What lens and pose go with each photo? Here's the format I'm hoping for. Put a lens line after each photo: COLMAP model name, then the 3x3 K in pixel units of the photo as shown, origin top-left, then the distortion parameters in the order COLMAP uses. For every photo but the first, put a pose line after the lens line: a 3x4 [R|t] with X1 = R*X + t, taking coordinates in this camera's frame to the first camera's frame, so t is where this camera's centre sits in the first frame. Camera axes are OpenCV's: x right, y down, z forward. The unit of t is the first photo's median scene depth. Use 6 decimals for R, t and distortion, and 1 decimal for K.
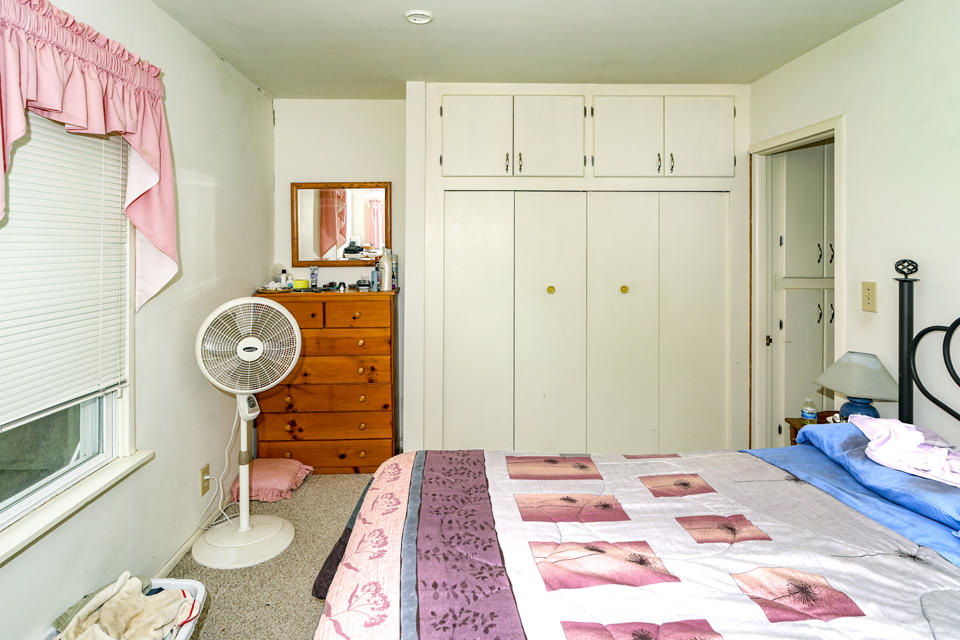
lens RADIAL K [[539.4, 0, 480.0], [0, 539.4, 320.0], [0, 0, 1]] dist [-0.000030, 0.000010]
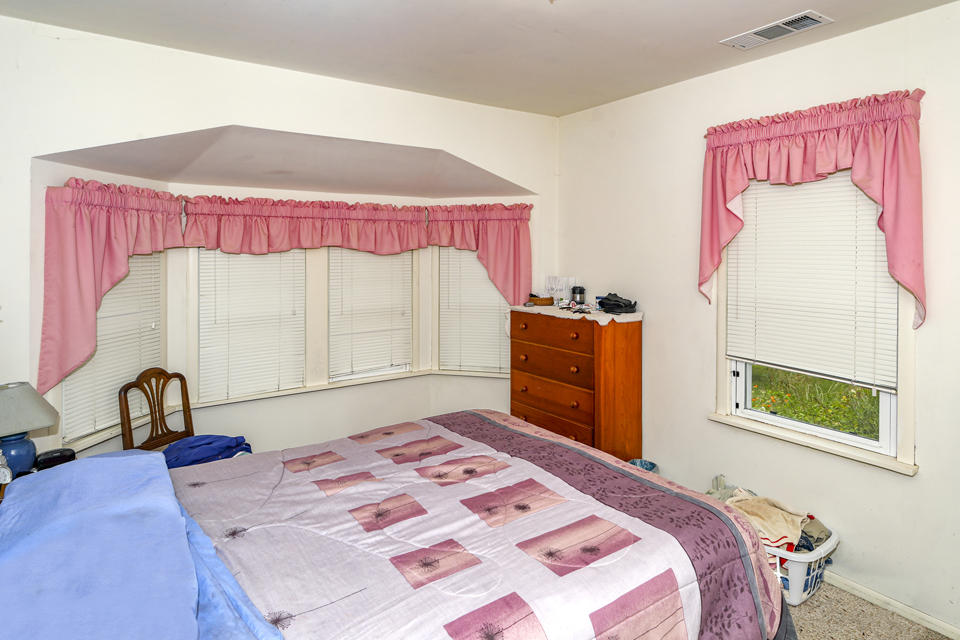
lens RADIAL K [[539.4, 0, 480.0], [0, 539.4, 320.0], [0, 0, 1]] dist [-0.000030, 0.000010]
pose [[-0.850538, 0.067853, -0.521519, 0.738530], [-0.070895, 0.967798, 0.241538, -0.265175], [0.521114, 0.242410, -0.818338, 1.680107]]
